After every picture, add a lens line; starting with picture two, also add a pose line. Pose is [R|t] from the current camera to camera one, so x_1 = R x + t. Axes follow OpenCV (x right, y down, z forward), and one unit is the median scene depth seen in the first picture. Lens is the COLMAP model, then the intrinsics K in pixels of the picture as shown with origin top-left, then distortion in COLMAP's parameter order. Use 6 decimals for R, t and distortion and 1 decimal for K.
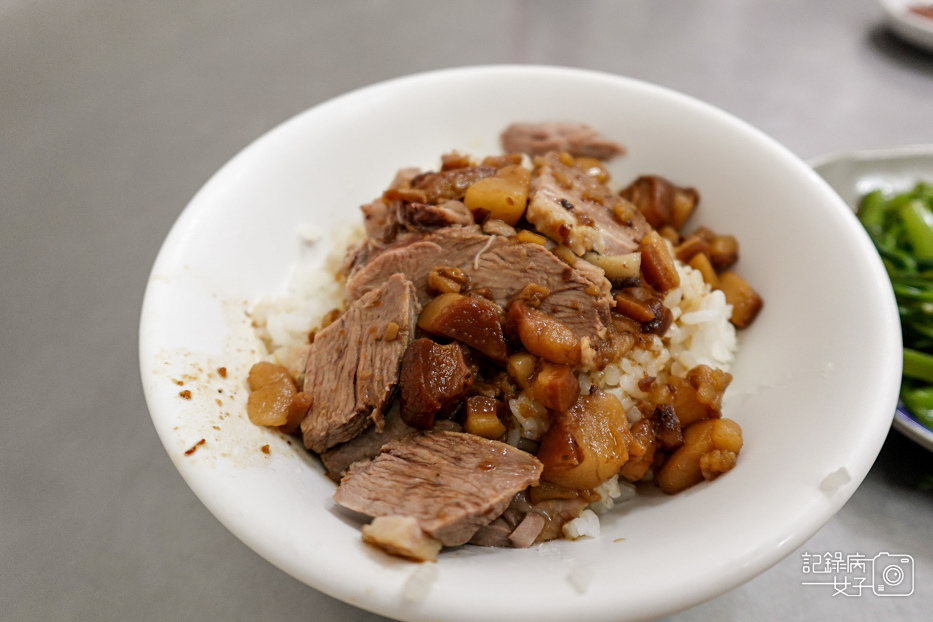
lens RADIAL K [[526.8, 0, 465.0], [0, 526.8, 305.8], [0, 0, 1]] dist [0.000560, 0.000843]
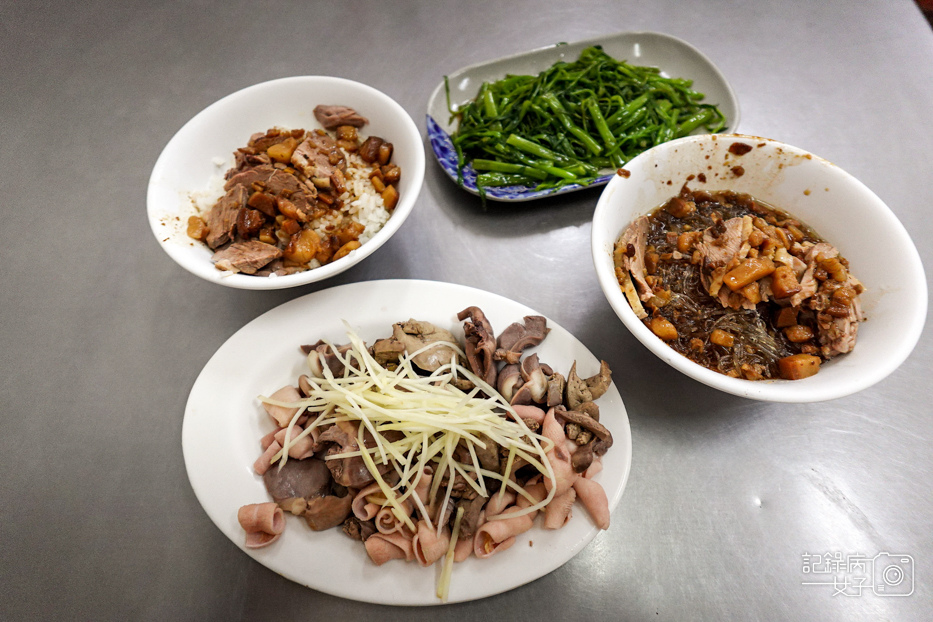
lens RADIAL K [[526.8, 0, 465.0], [0, 526.8, 305.8], [0, 0, 1]] dist [0.000560, 0.000843]
pose [[0.997913, 0.039034, -0.051445, 1.191697], [-0.027581, 0.977949, 0.207014, -0.039485], [0.058391, -0.205163, 0.976984, -1.690703]]
